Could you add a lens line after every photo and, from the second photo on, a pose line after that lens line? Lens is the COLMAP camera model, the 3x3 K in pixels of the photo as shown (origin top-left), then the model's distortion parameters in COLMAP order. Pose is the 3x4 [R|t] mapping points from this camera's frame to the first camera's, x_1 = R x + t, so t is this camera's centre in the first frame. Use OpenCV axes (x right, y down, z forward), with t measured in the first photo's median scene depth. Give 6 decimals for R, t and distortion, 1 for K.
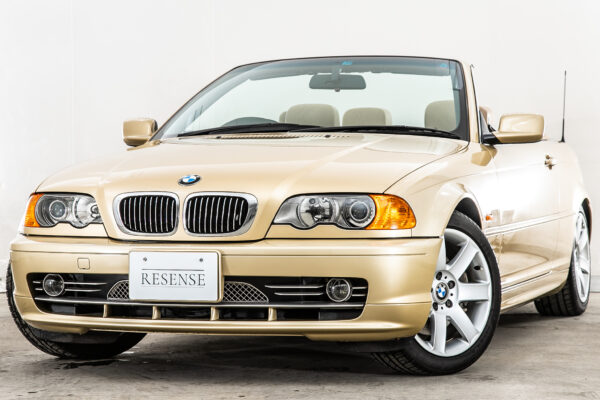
lens RADIAL K [[1574.6, 0, 304.8], [0, 1574.6, 177.3], [0, 0, 1]] dist [0.257279, 0.000000]
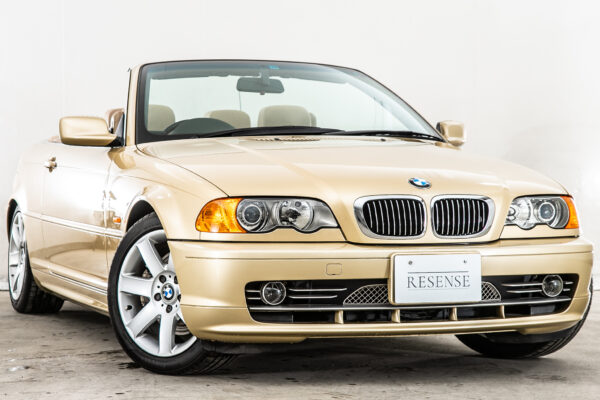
lens RADIAL K [[1574.6, 0, 299.3], [0, 1574.6, 200.1], [0, 0, 1]] dist [0.257279, 0.000000]
pose [[0.786375, -0.006631, 0.617714, -0.755795], [-0.001151, 0.999925, 0.012200, 0.000355], [-0.617748, -0.010305, 0.786308, 0.255262]]
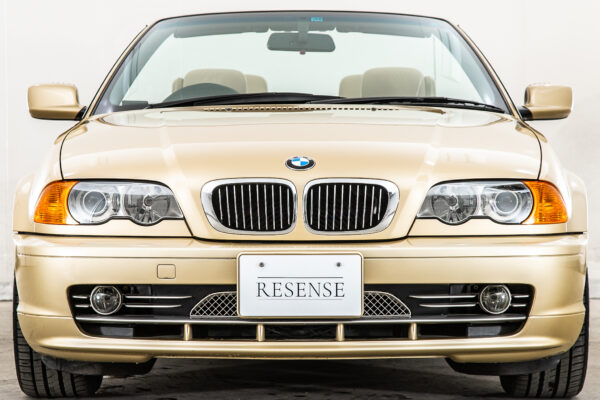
lens RADIAL K [[1845.7, 0, 300.9], [0, 1845.7, 197.2], [0, 0, 1]] dist [0.373770, 0.000000]
pose [[0.950751, -0.004964, 0.309917, -0.357804], [-0.001125, 0.999810, 0.019467, 0.000736], [-0.309954, -0.018856, 0.950564, 0.125146]]
